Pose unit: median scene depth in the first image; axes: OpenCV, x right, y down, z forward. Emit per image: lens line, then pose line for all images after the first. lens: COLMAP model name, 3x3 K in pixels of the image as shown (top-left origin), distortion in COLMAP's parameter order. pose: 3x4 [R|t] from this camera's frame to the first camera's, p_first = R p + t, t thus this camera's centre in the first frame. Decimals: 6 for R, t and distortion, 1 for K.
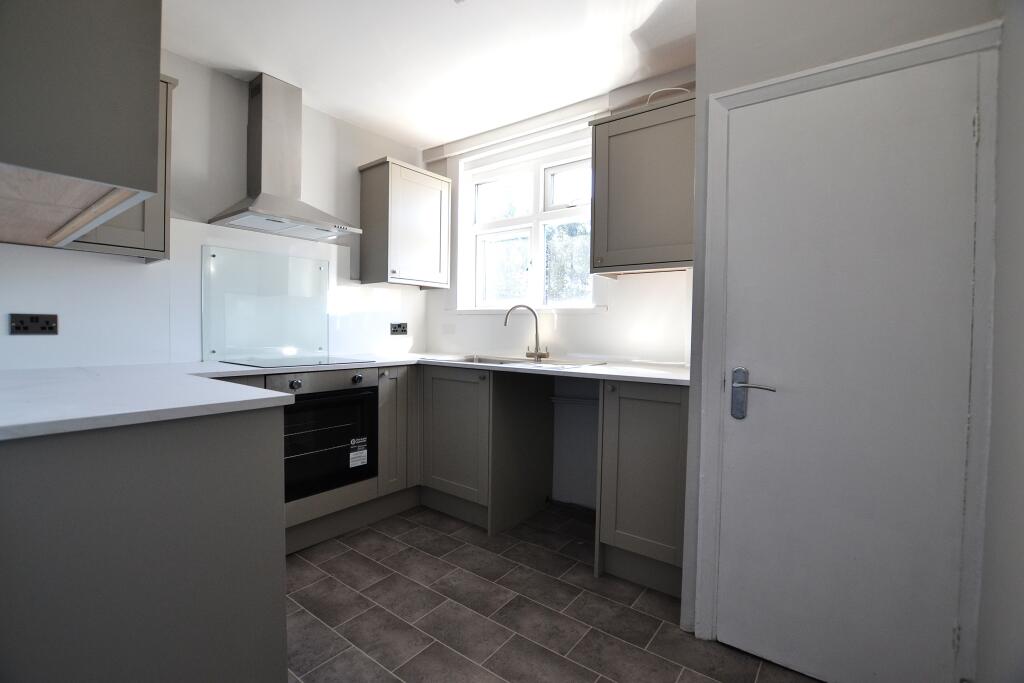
lens RADIAL K [[453.4, 0, 512.0], [0, 453.4, 341.5], [0, 0, 1]] dist [-0.035659, 0.004580]
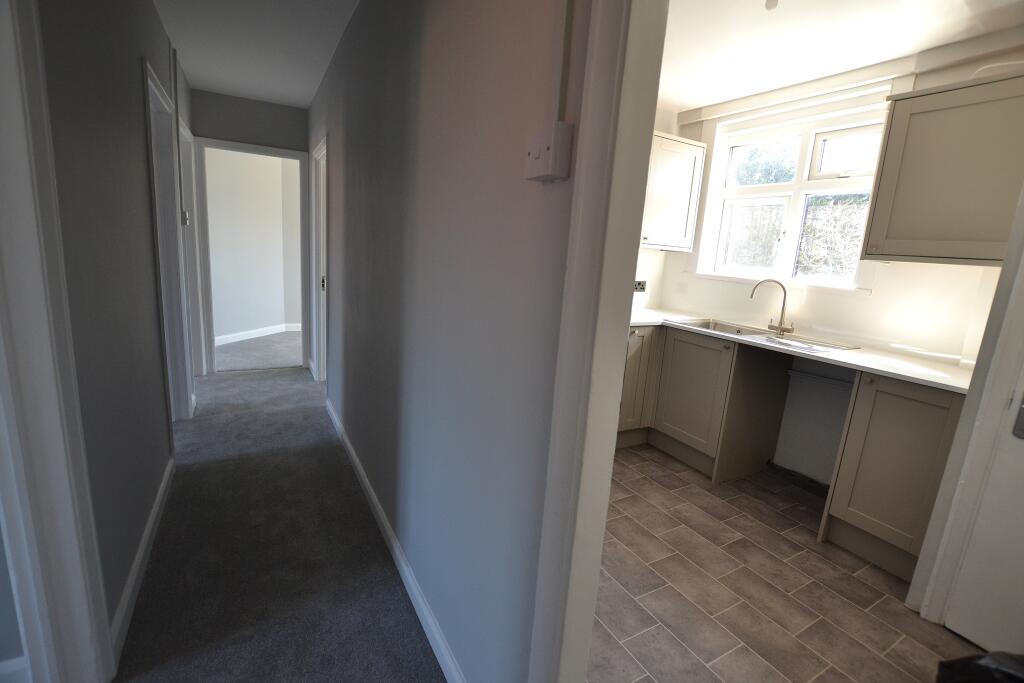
lens RADIAL K [[453.4, 0, 512.0], [0, 453.4, 341.5], [0, 0, 1]] dist [-0.035659, 0.004580]
pose [[0.913600, 0.126055, -0.386581, -0.128357], [-0.064951, 0.983767, 0.167285, -0.088505], [0.401393, -0.127723, 0.906957, -0.215381]]
